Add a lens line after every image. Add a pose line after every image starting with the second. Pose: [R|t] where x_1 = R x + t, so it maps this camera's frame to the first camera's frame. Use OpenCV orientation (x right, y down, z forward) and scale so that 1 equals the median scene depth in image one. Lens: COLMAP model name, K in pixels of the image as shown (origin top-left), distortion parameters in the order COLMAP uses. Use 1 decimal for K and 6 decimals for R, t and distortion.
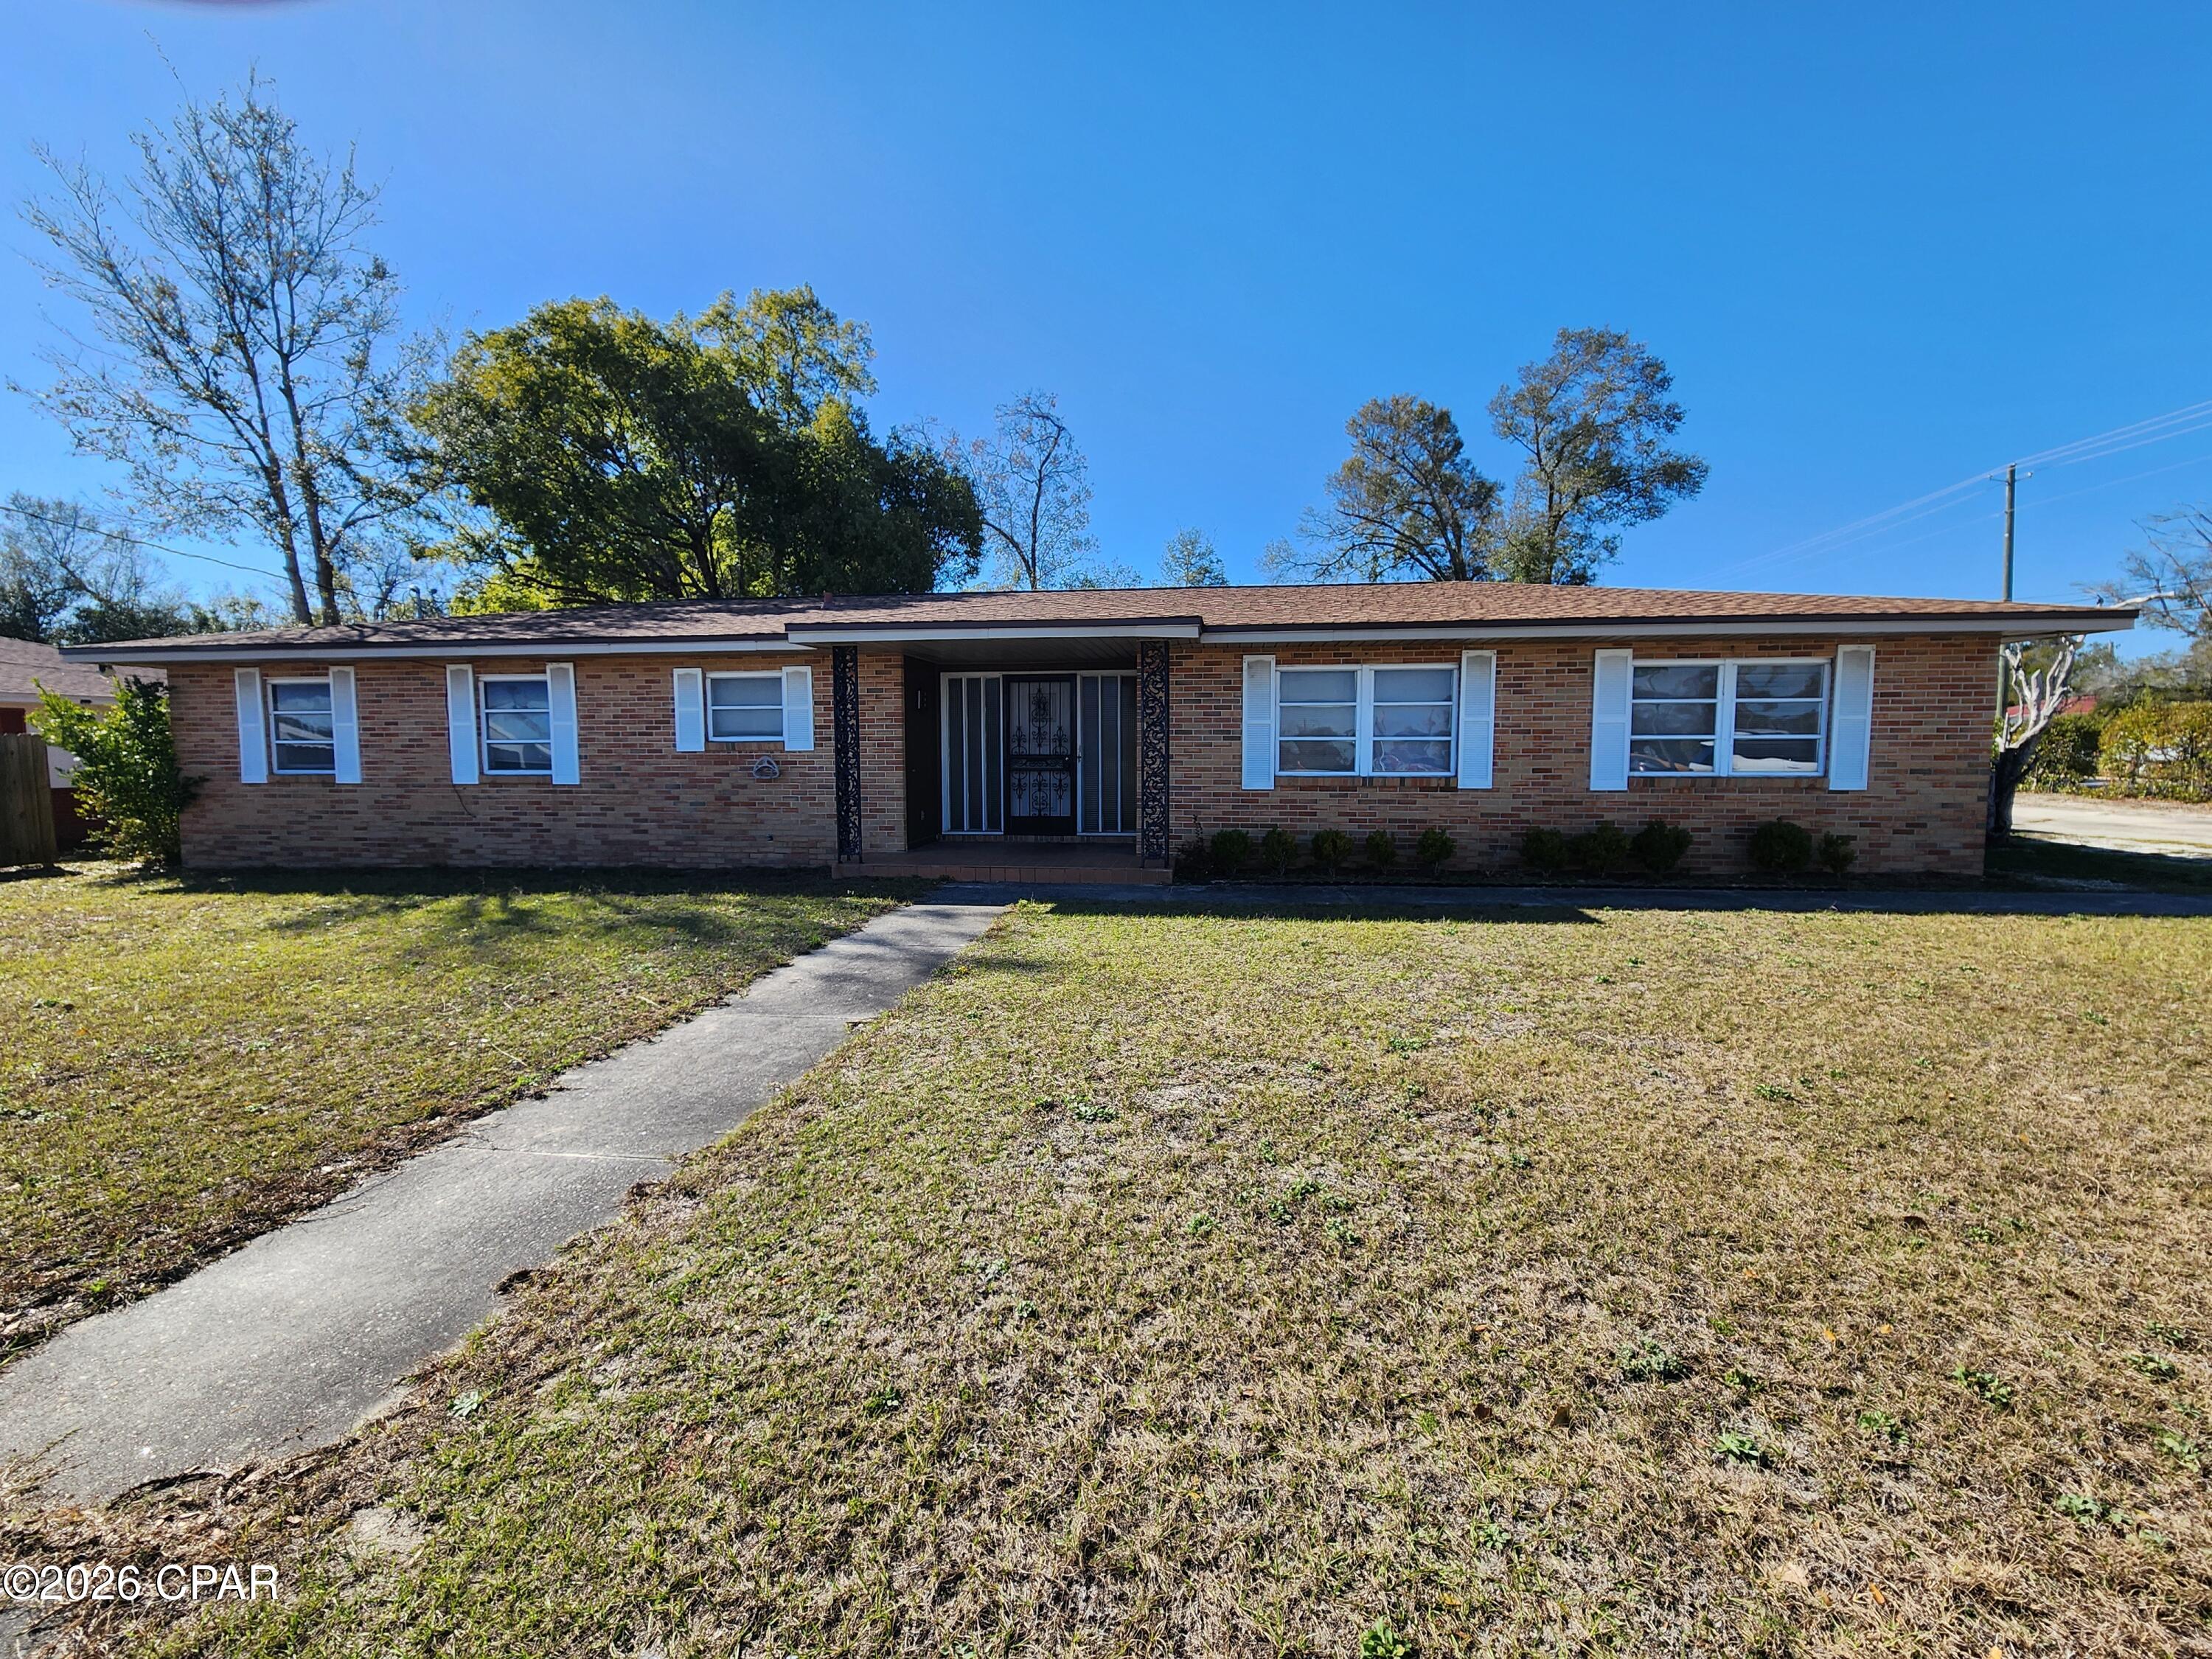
lens RADIAL K [[898.9, 0, 1103.4], [0, 898.9, 831.9], [0, 0, 1]] dist [0.011015, 0.000183]
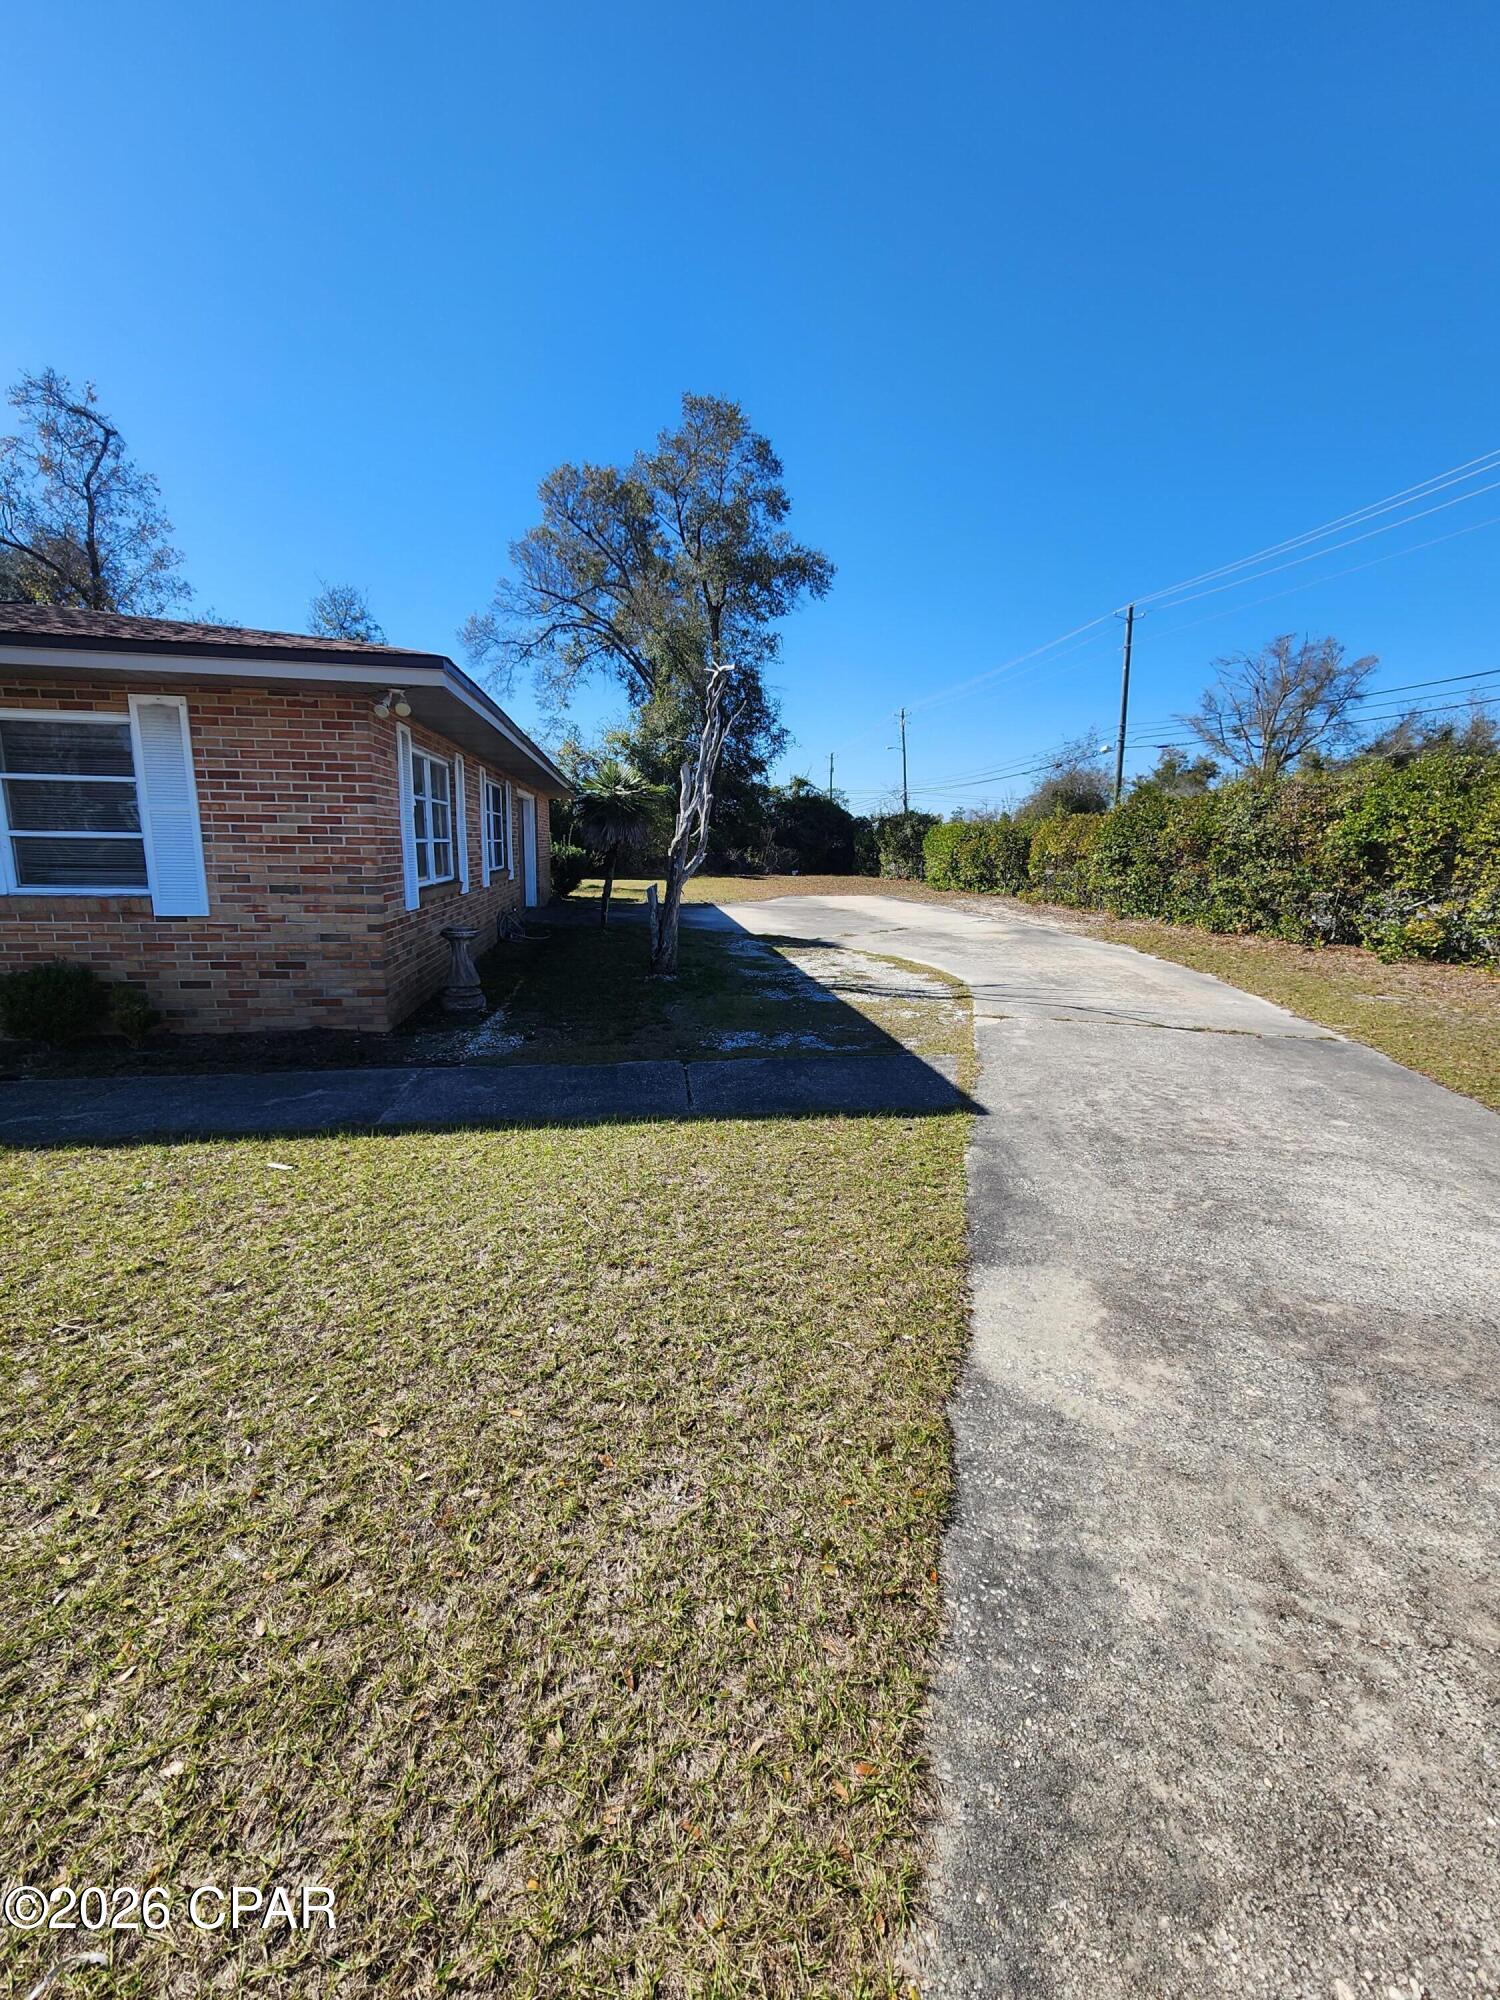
lens RADIAL K [[812.7, 0, 745.7], [0, 812.7, 1013.7], [0, 0, 1]] dist [0.011015, 0.000183]
pose [[0.968111, -0.031817, 0.248493, 0.809248], [0.002375, 0.993023, 0.117894, -0.033222], [-0.250511, -0.113544, 0.961432, 0.217033]]
